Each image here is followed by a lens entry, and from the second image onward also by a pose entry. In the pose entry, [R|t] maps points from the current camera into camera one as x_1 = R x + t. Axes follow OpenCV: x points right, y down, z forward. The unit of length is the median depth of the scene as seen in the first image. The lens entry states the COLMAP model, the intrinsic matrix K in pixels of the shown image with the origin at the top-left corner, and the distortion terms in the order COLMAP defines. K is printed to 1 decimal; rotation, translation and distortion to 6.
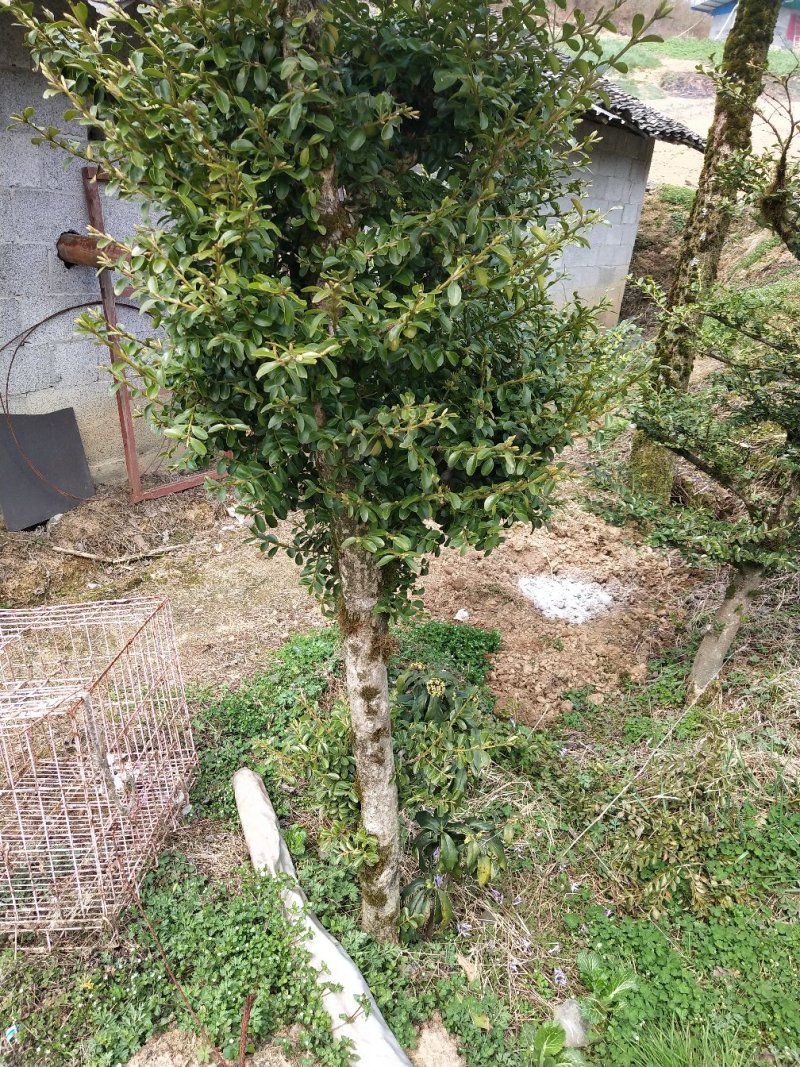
lens RADIAL K [[850.0, 0, 404.8], [0, 850.0, 531.5], [0, 0, 1]] dist [0.005044, 0.029939]
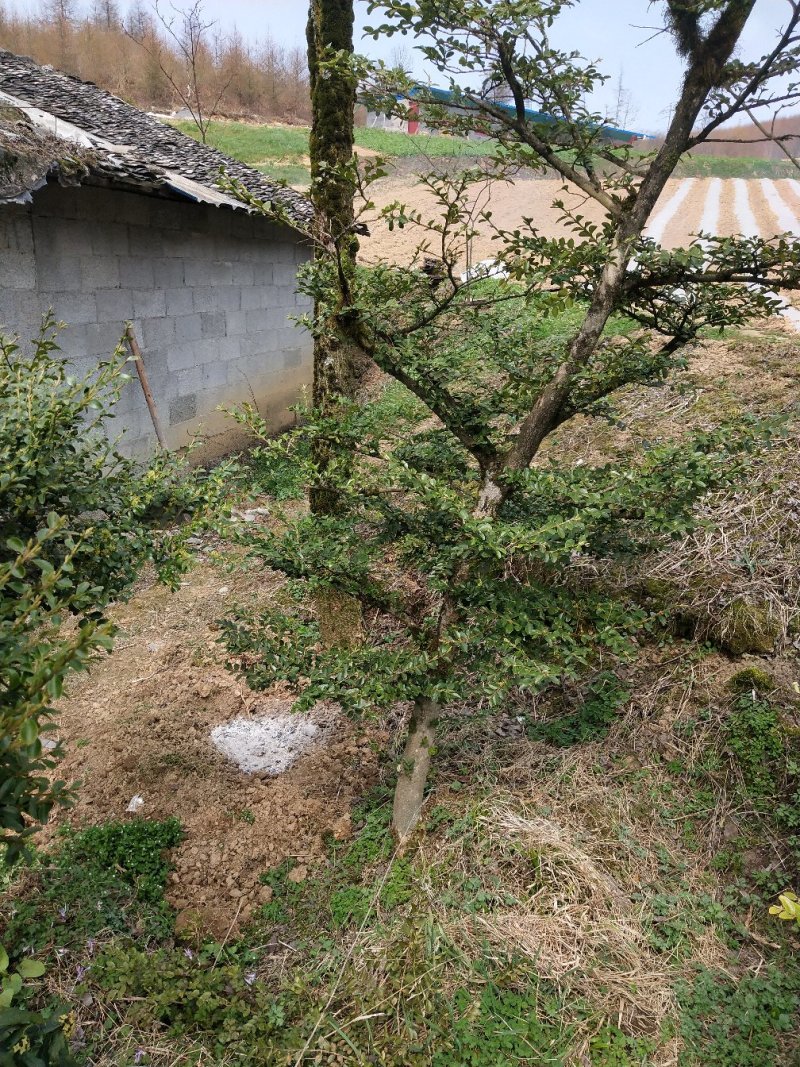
lens RADIAL K [[850.0, 0, 391.7], [0, 850.0, 536.0], [0, 0, 1]] dist [0.005044, 0.029939]
pose [[0.946733, -0.175526, 0.269975, 0.136087], [0.195983, 0.979303, -0.050563, -0.074660], [-0.255512, 0.100780, 0.961539, 0.104328]]
